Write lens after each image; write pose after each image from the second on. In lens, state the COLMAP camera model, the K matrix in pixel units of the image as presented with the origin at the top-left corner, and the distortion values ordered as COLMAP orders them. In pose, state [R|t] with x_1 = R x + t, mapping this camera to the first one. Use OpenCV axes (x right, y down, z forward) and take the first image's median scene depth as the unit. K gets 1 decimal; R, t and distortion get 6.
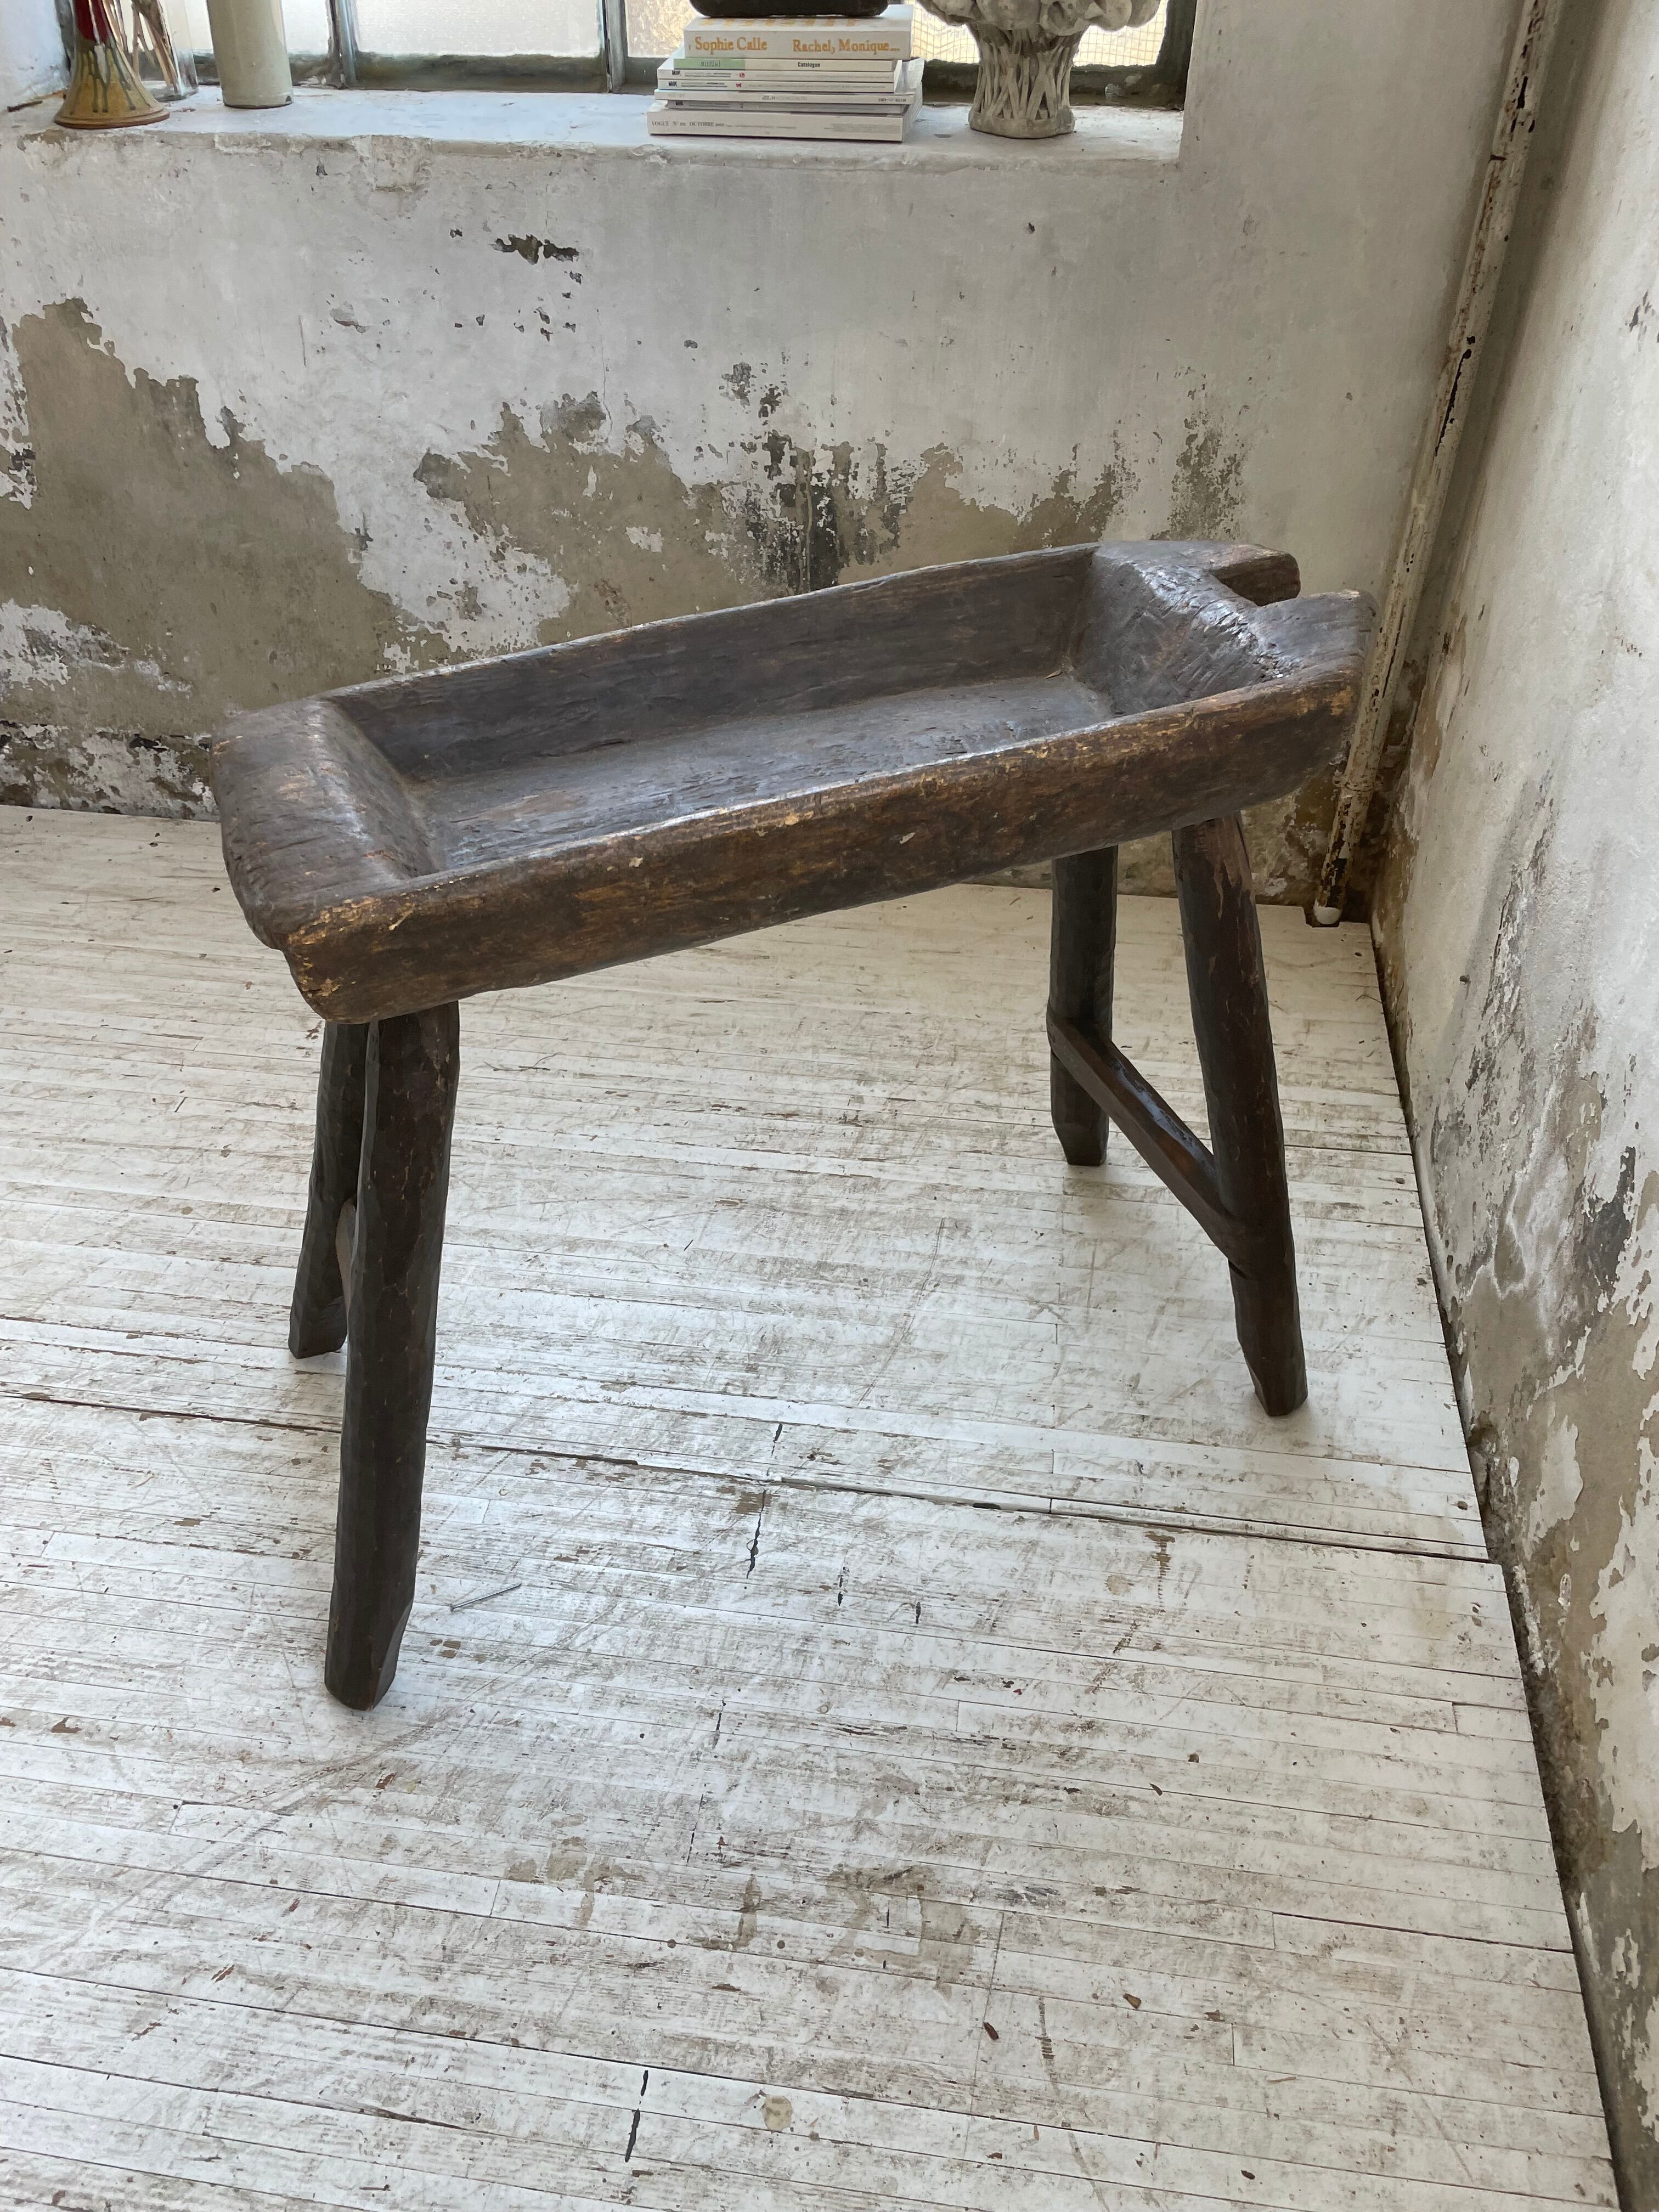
lens RADIAL K [[1676.4, 0, 818.1], [0, 1676.4, 1119.3], [0, 0, 1]] dist [0.084512, -0.118770]
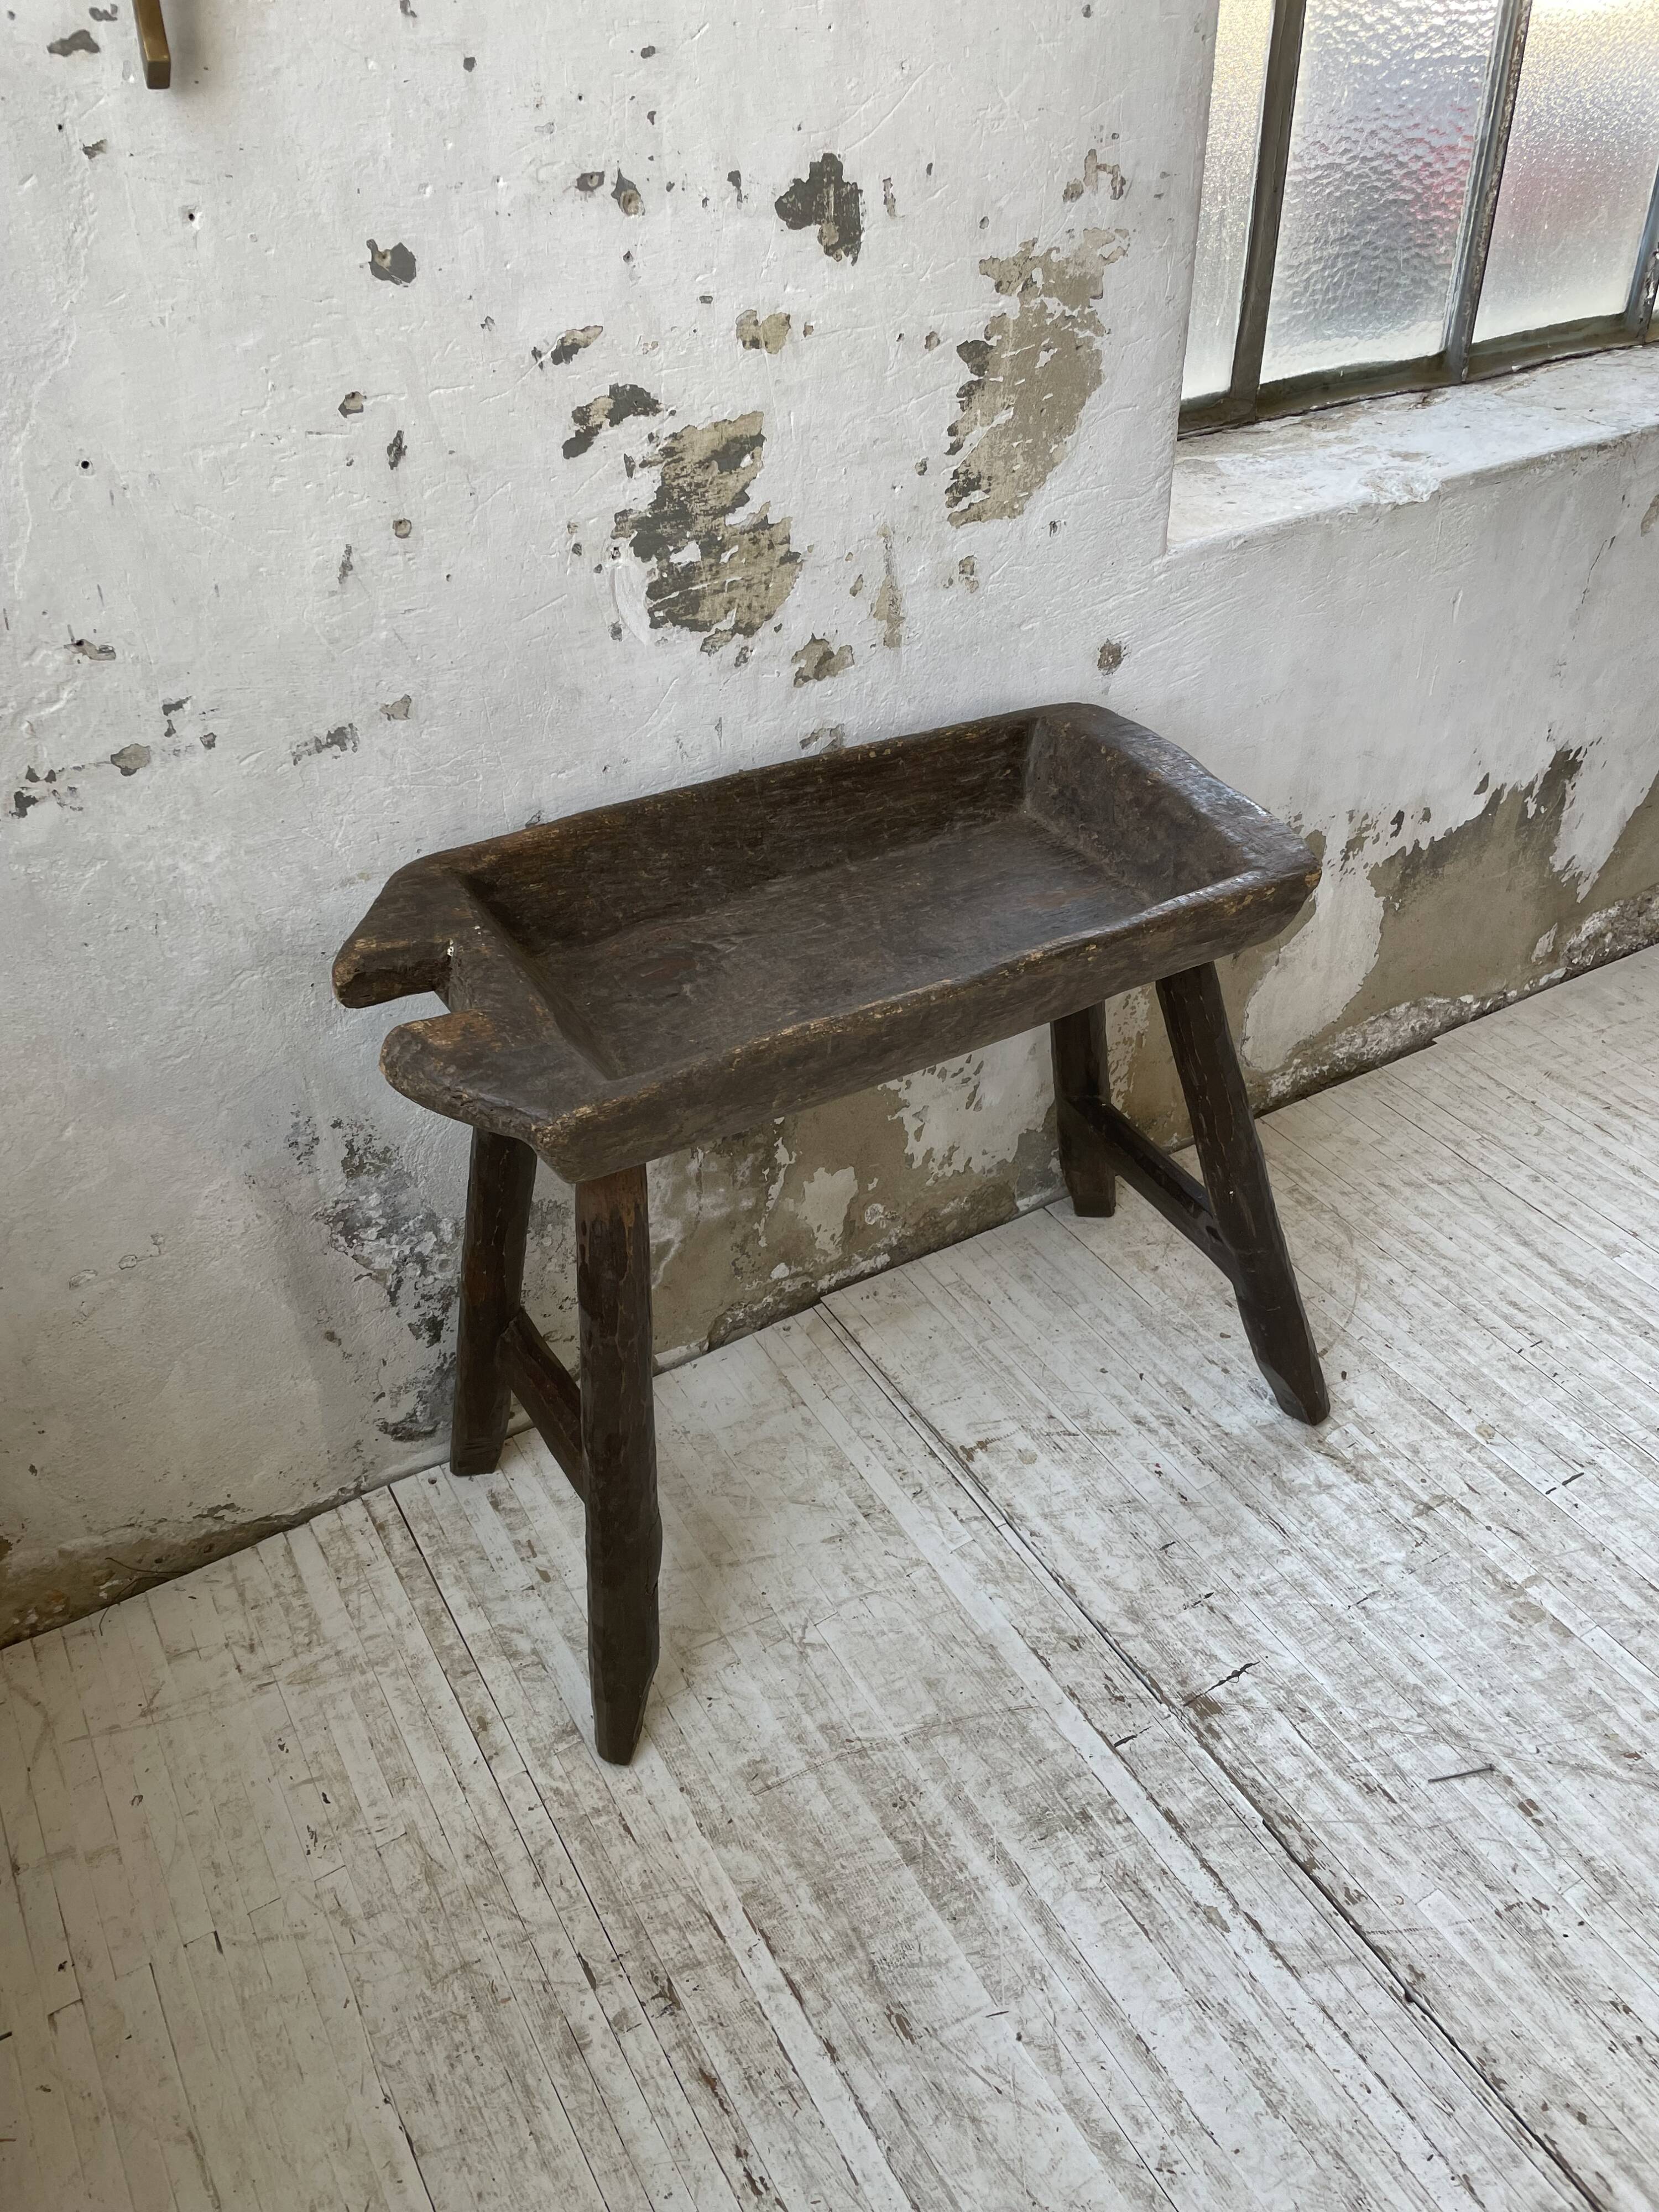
lens RADIAL K [[1676.4, 0, 828.0], [0, 1676.4, 1091.5], [0, 0, 1]] dist [0.084512, -0.118770]
pose [[-0.625179, -0.462610, 0.628604, -0.358769], [0.509995, 0.367540, 0.777701, -0.801708], [-0.590810, 0.806788, 0.006150, 0.788602]]
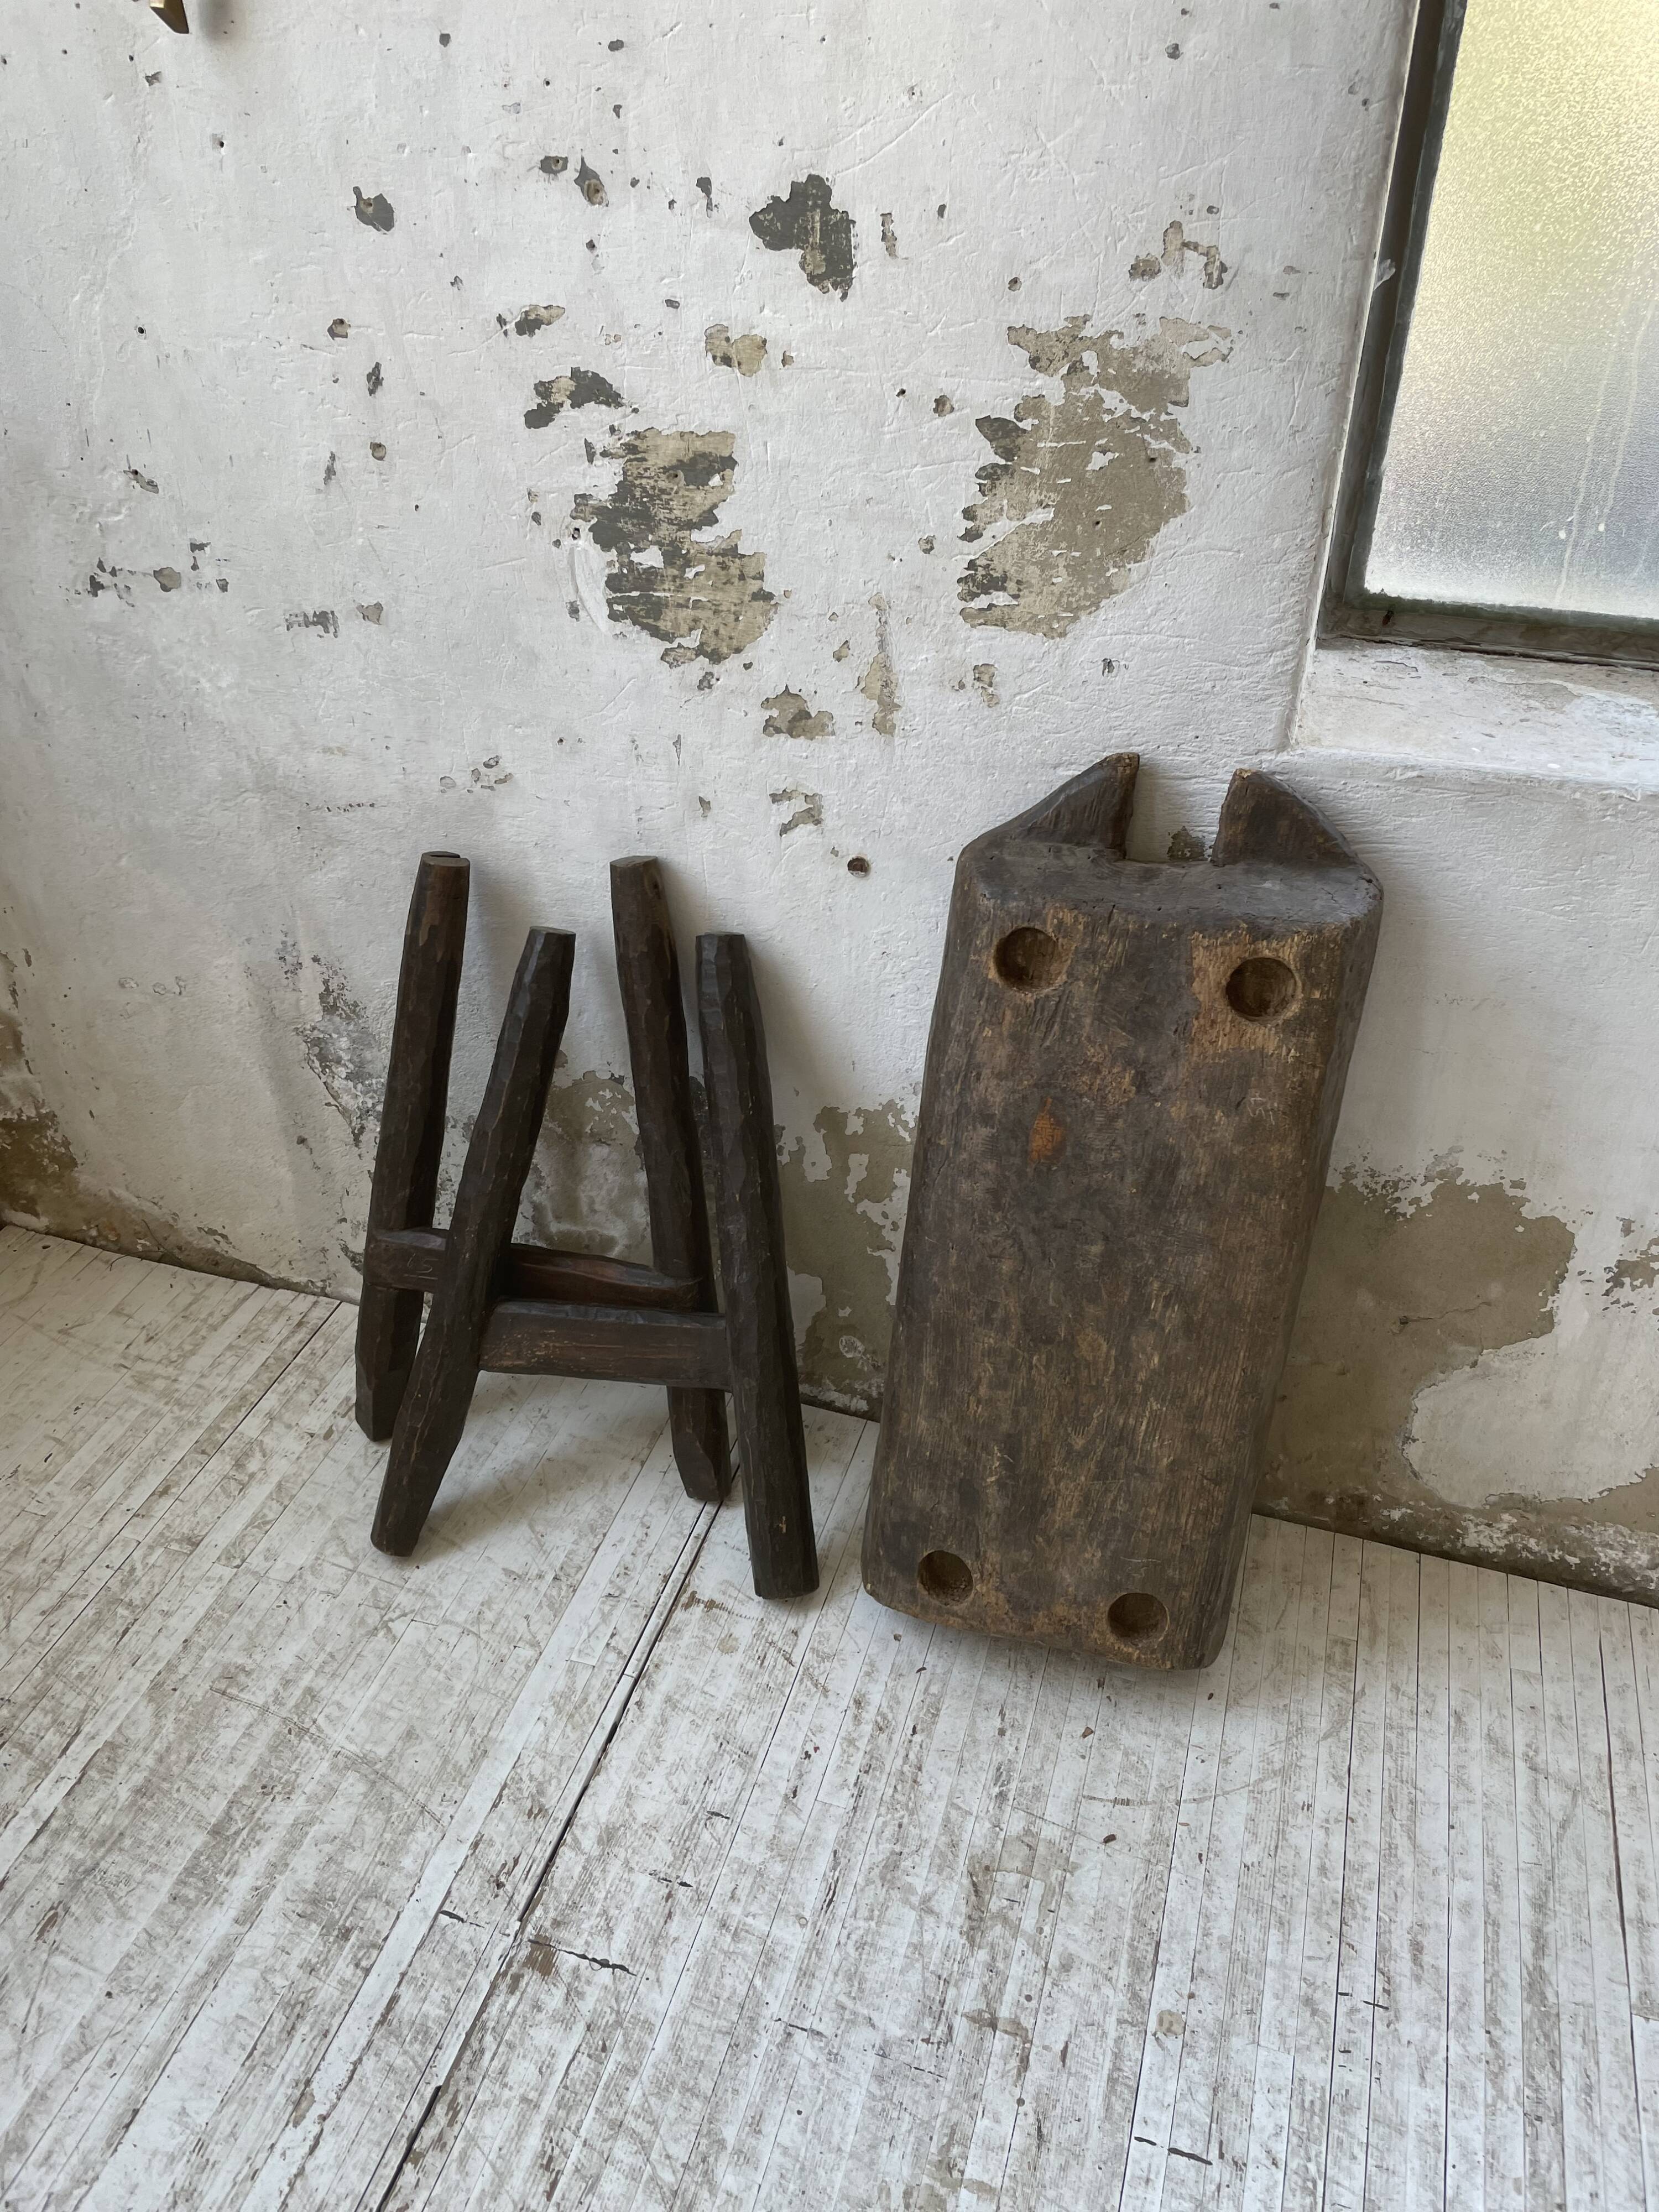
lens RADIAL K [[1676.4, 0, 834.2], [0, 1676.4, 1087.6], [0, 0, 1]] dist [0.084512, -0.118770]
pose [[0.160319, -0.539982, 0.826267, -0.482881], [0.624346, 0.703836, 0.338830, -0.285841], [-0.764519, 0.461556, 0.449974, 0.258856]]
